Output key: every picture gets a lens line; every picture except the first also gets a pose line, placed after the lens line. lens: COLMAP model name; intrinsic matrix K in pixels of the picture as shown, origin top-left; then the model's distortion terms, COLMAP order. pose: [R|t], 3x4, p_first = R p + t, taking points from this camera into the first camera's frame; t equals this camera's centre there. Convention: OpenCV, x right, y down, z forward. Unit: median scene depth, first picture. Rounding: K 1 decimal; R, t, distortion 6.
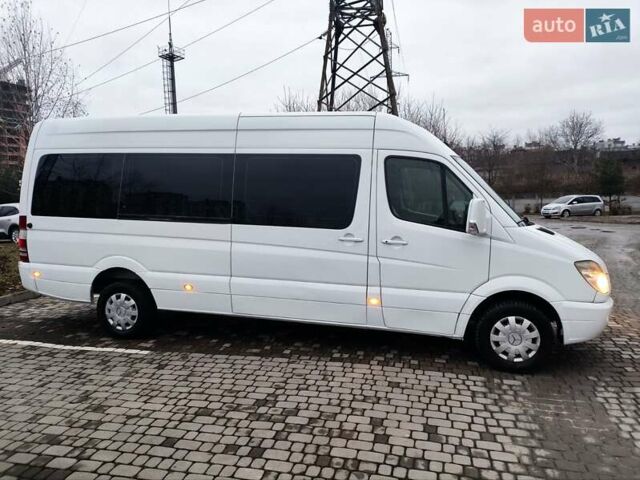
lens RADIAL K [[471.1, 0, 321.8], [0, 471.1, 231.8], [0, 0, 1]] dist [0.073830, -0.108824]
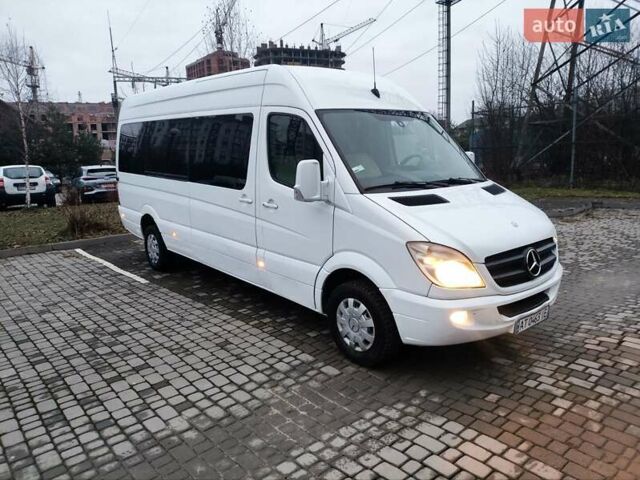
lens RADIAL K [[471.1, 0, 321.8], [0, 471.1, 231.8], [0, 0, 1]] dist [0.073830, -0.108824]
pose [[0.816464, 0.081731, -0.571583, 0.818106], [-0.020992, 0.993478, 0.112072, -0.035041], [0.577015, -0.079504, 0.812855, 0.282733]]
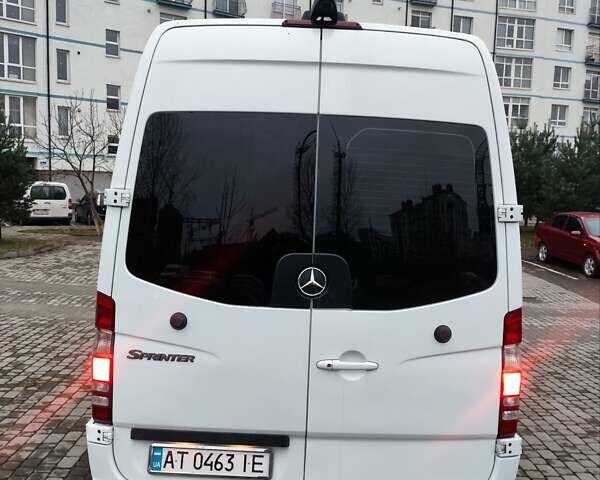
lens RADIAL K [[577.8, 0, 300.0], [0, 577.8, 240.0], [0, 0, 1]] dist [0.115092, -0.204288]
pose [[-0.259941, -0.074490, 0.962747, -1.293680], [0.039335, 0.995376, 0.087635, -0.162340], [-0.964823, 0.060650, -0.255809, 1.629481]]
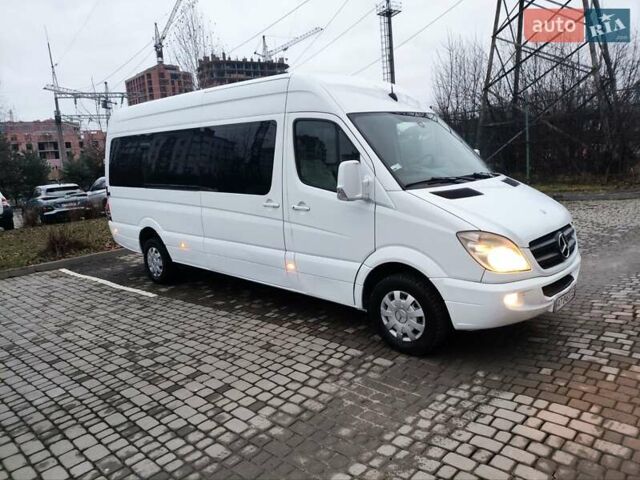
lens RADIAL K [[471.2, 0, 319.9], [0, 471.2, 227.9], [0, 0, 1]] dist [0.064758, -0.095229]
pose [[0.872581, 0.018363, -0.488124, 0.691645], [0.026141, 0.996106, 0.084205, -0.018942], [0.487769, -0.086236, 0.868703, 0.164407]]
